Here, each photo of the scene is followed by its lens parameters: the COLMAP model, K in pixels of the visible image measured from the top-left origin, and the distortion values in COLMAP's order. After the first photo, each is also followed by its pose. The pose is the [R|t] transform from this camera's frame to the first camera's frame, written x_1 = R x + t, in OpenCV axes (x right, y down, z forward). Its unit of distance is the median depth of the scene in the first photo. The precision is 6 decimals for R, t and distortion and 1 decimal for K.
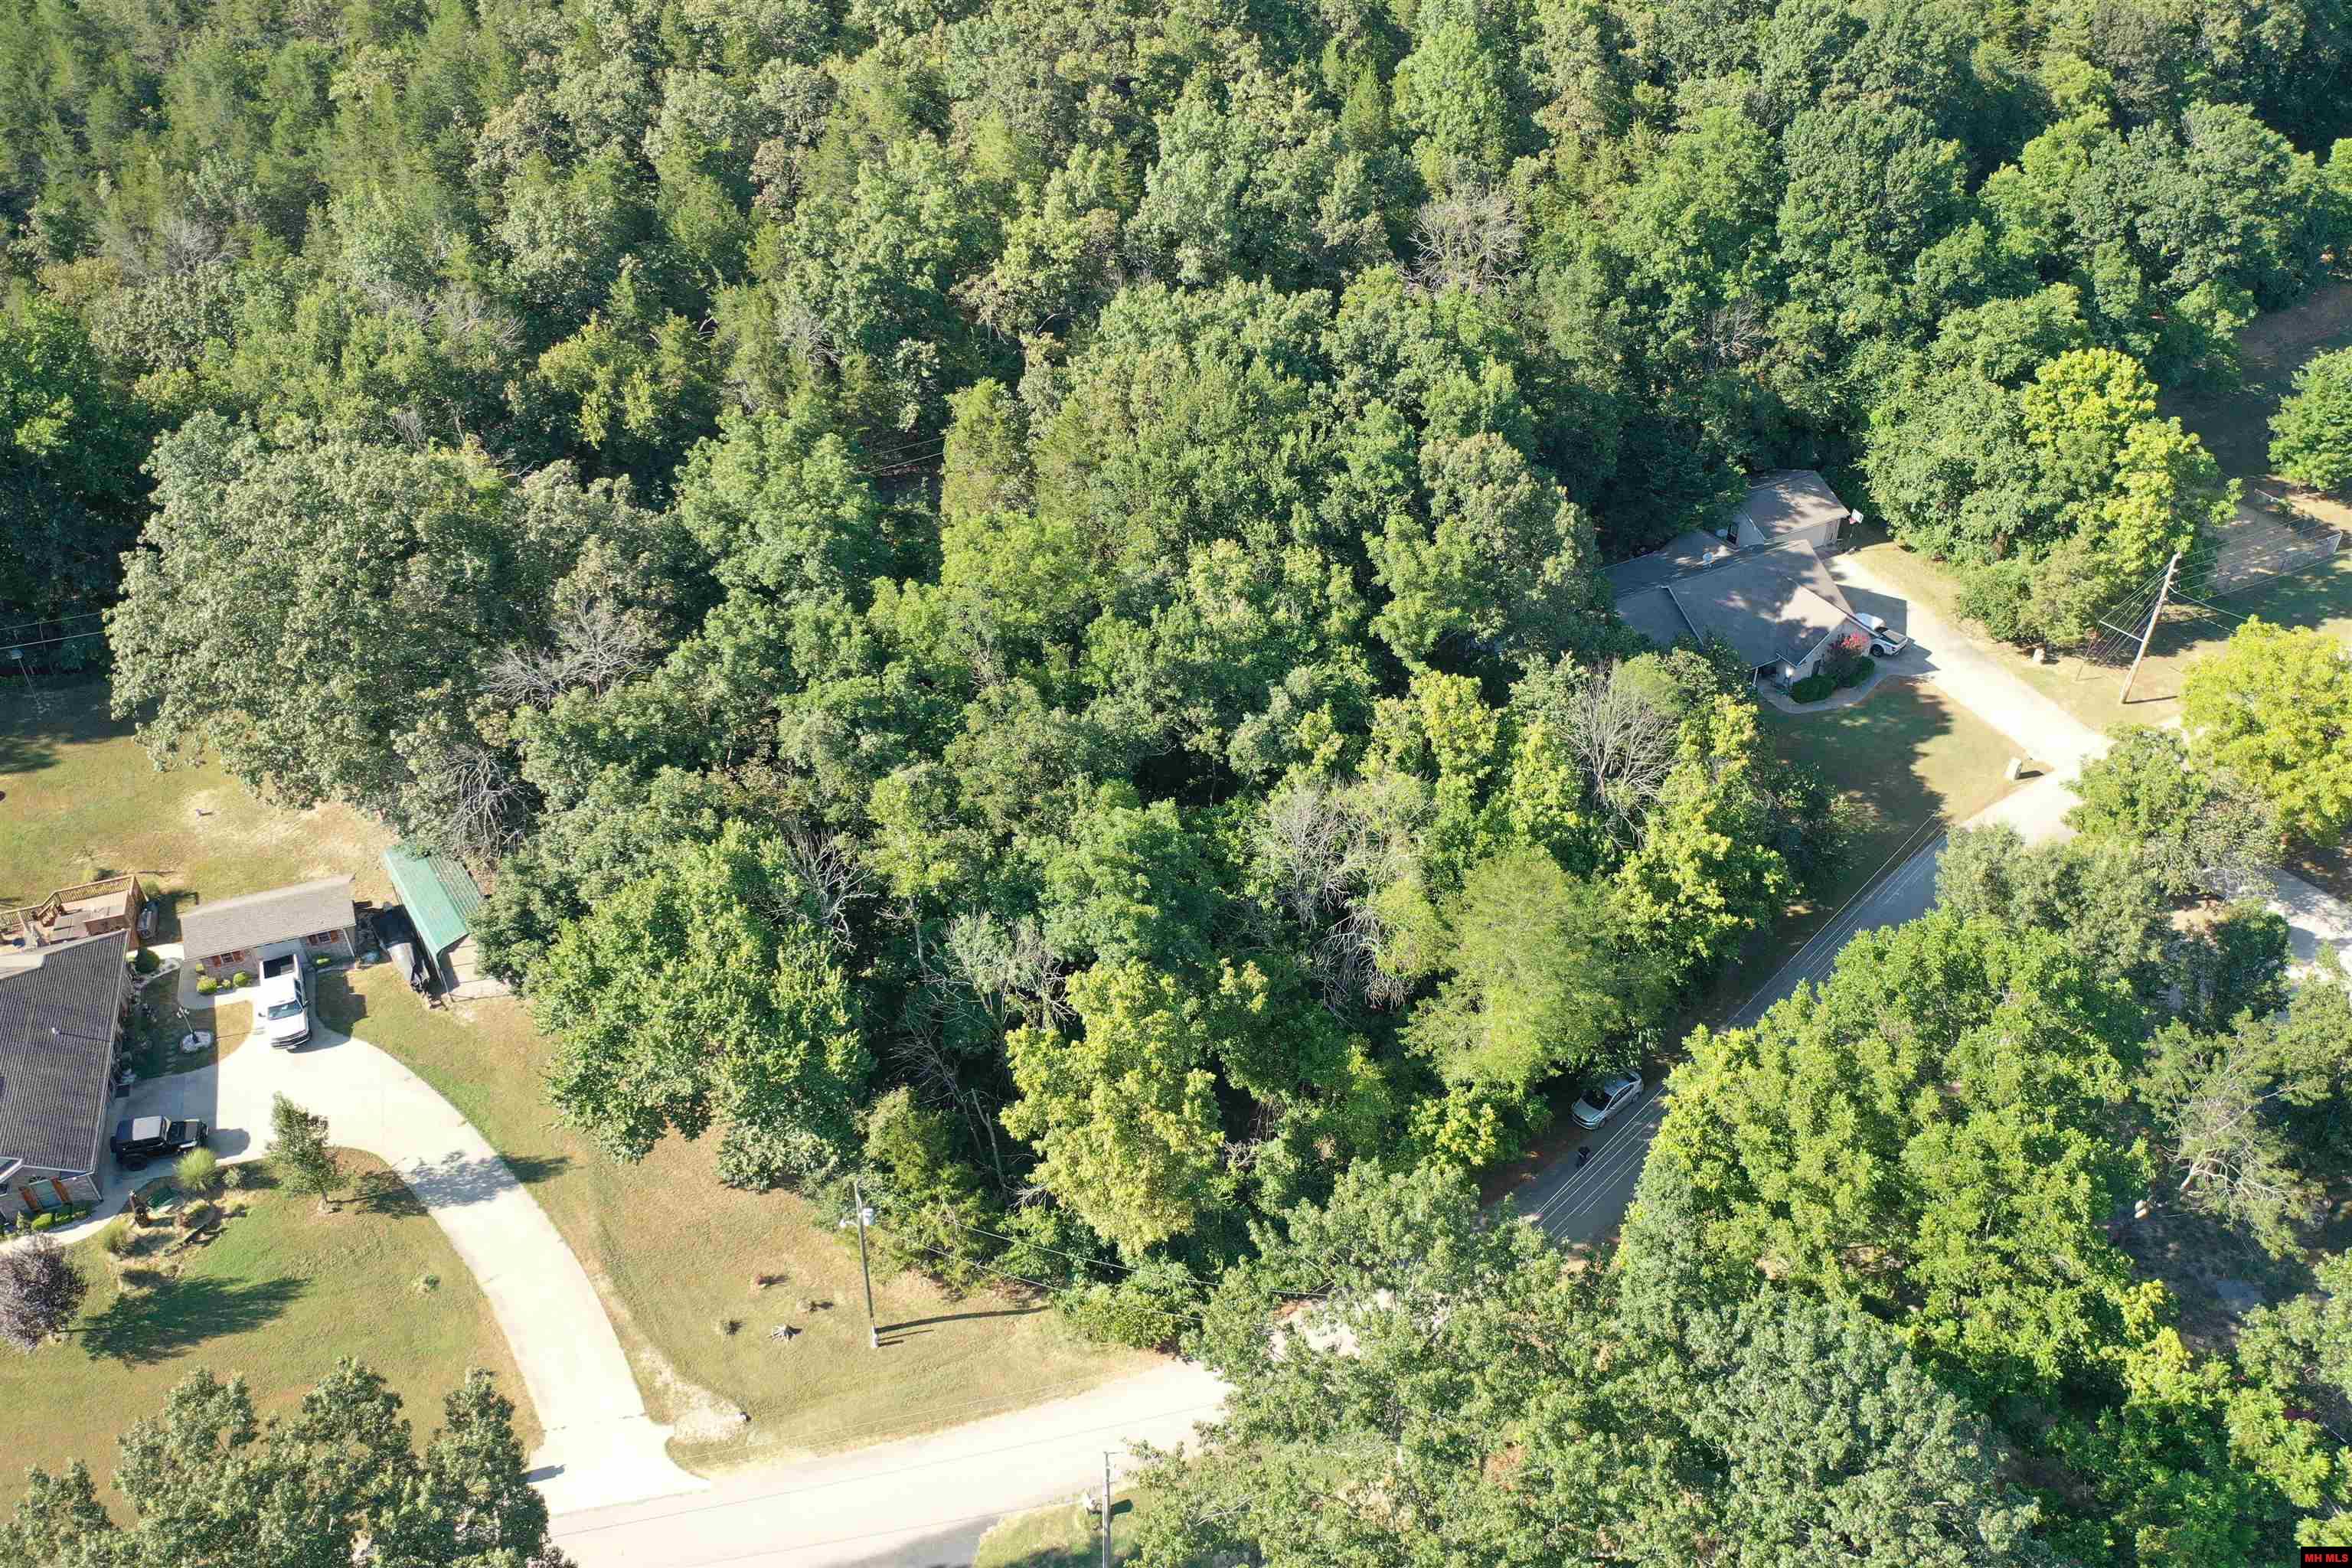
lens RADIAL K [[1846.7, 0, 1176.0], [0, 1846.7, 784.0], [0, 0, 1]] dist [-0.004978, 0.007741]
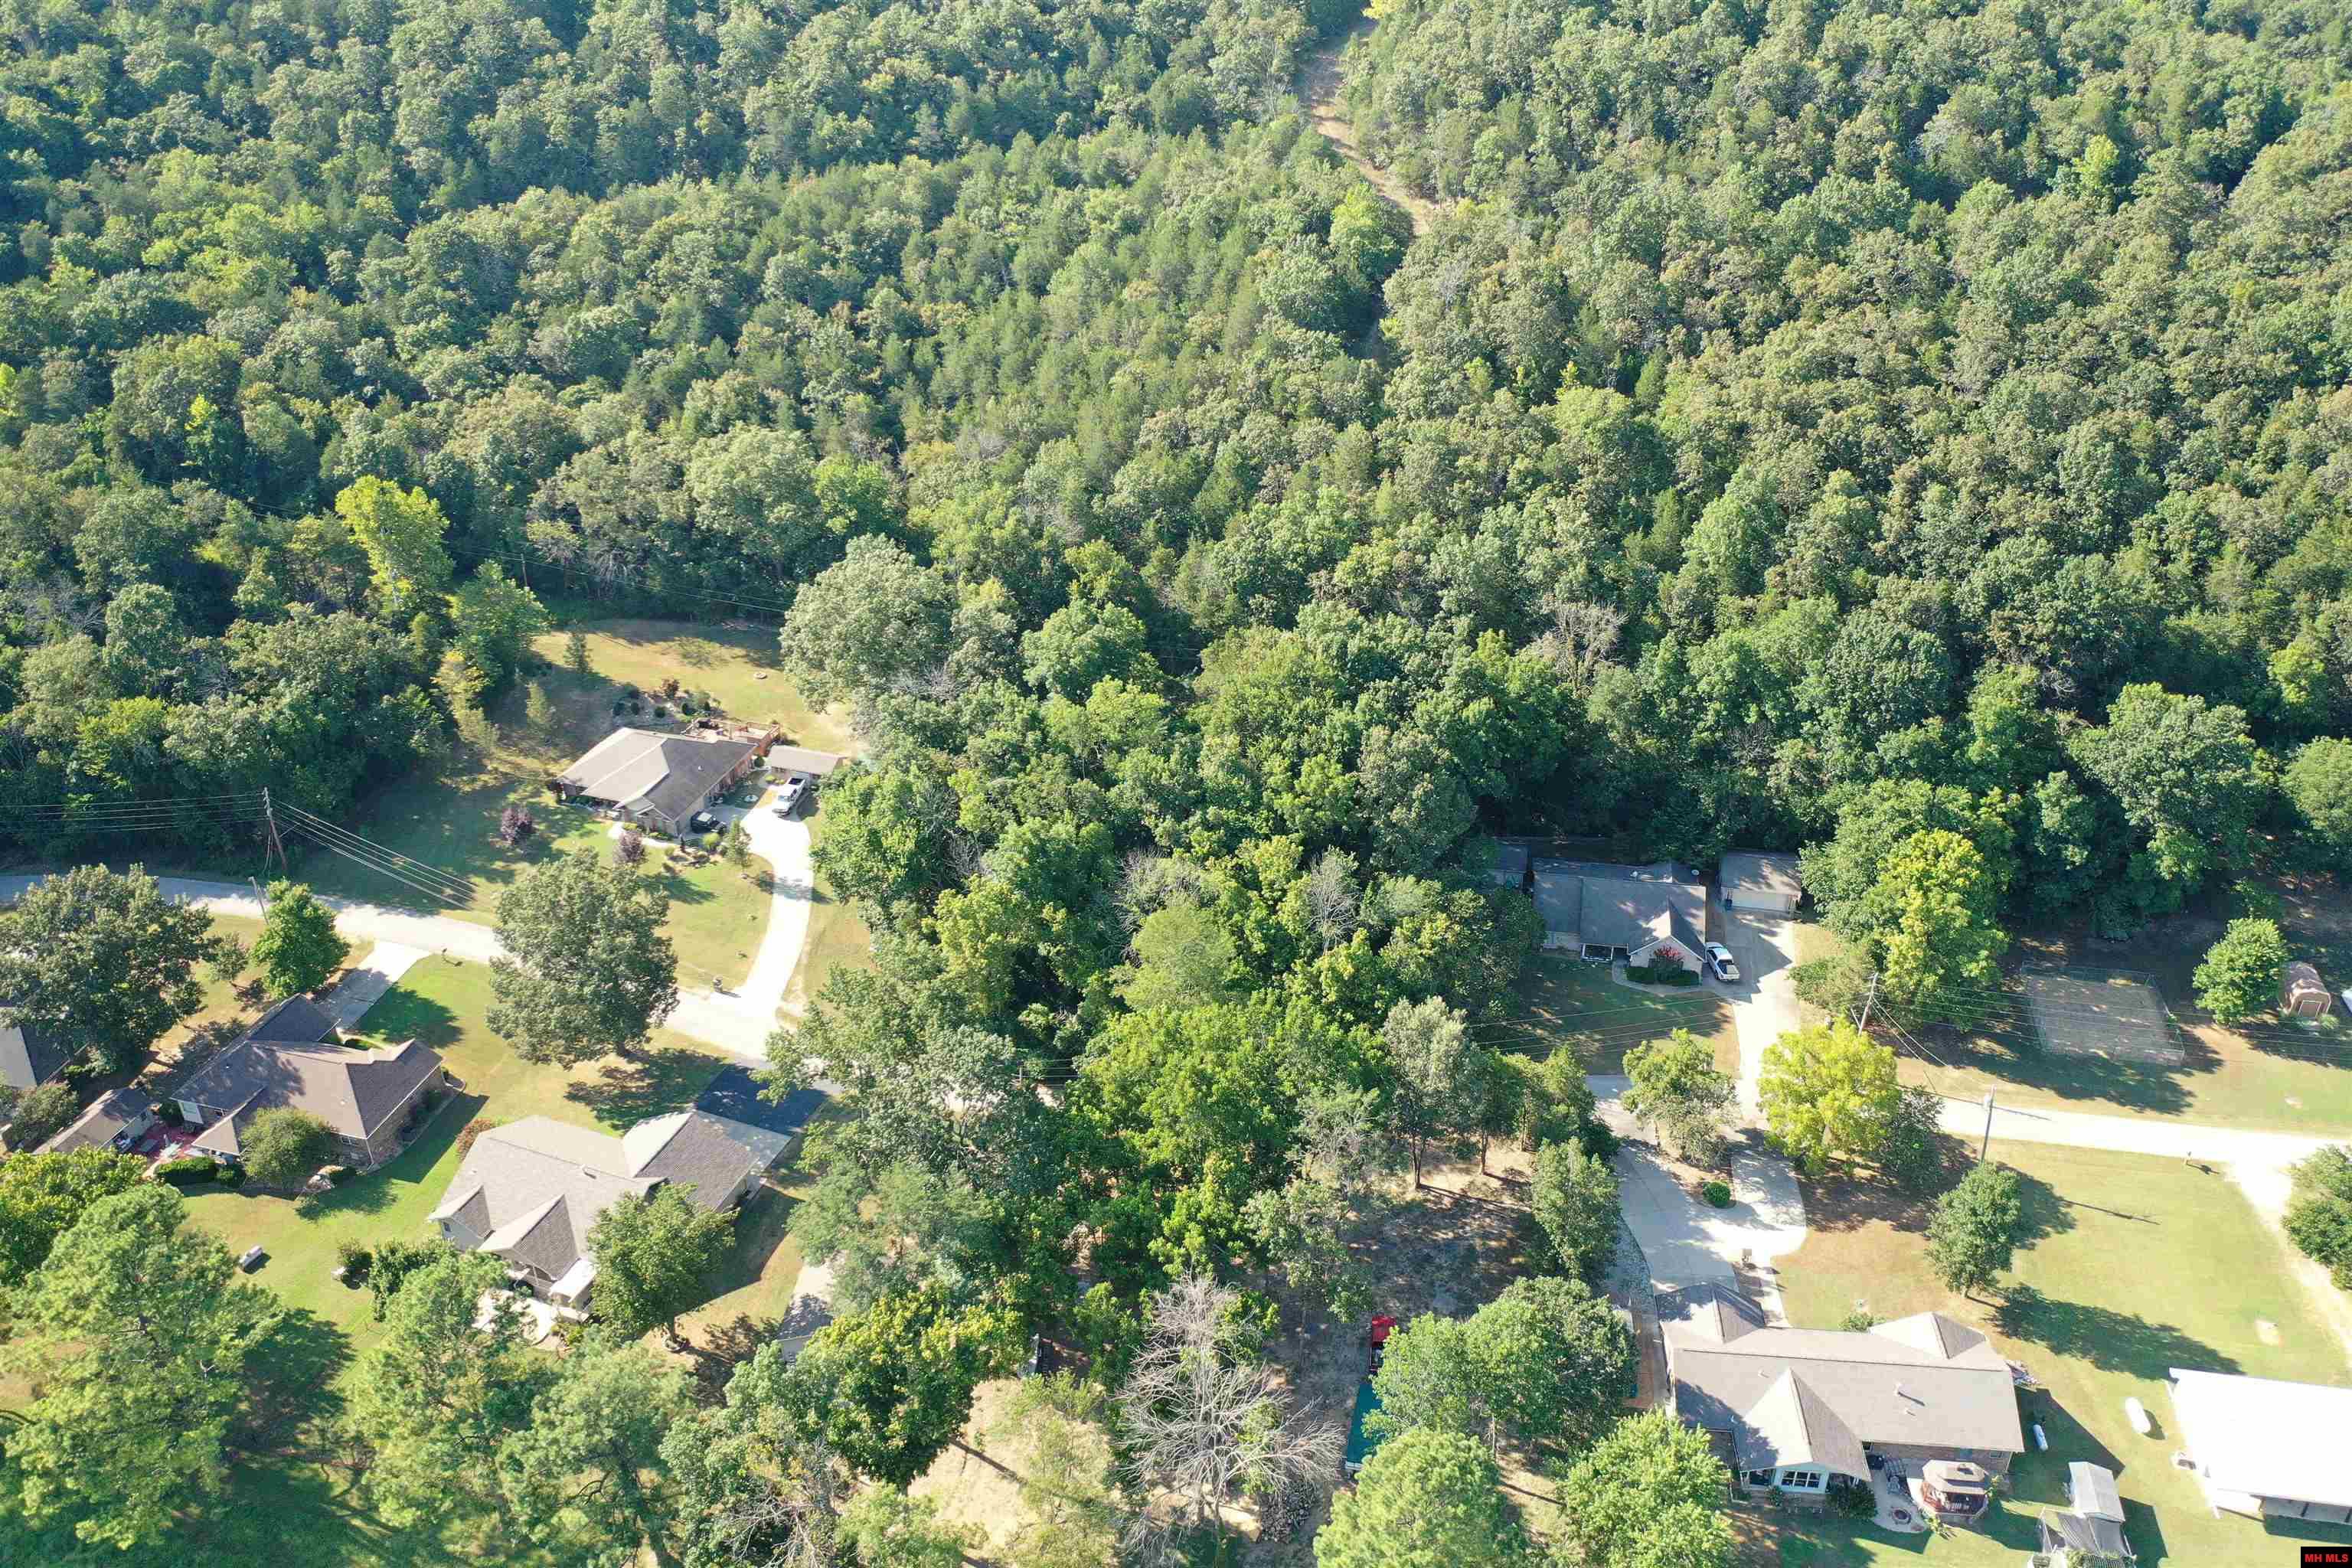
lens RADIAL K [[1846.7, 0, 1176.0], [0, 1846.7, 784.0], [0, 0, 1]] dist [-0.004978, 0.007741]
pose [[0.788068, 0.323610, -0.523665, 1.036605], [-0.374878, 0.927033, 0.008724, -0.087642], [0.488278, 0.189436, 0.851879, -0.644692]]
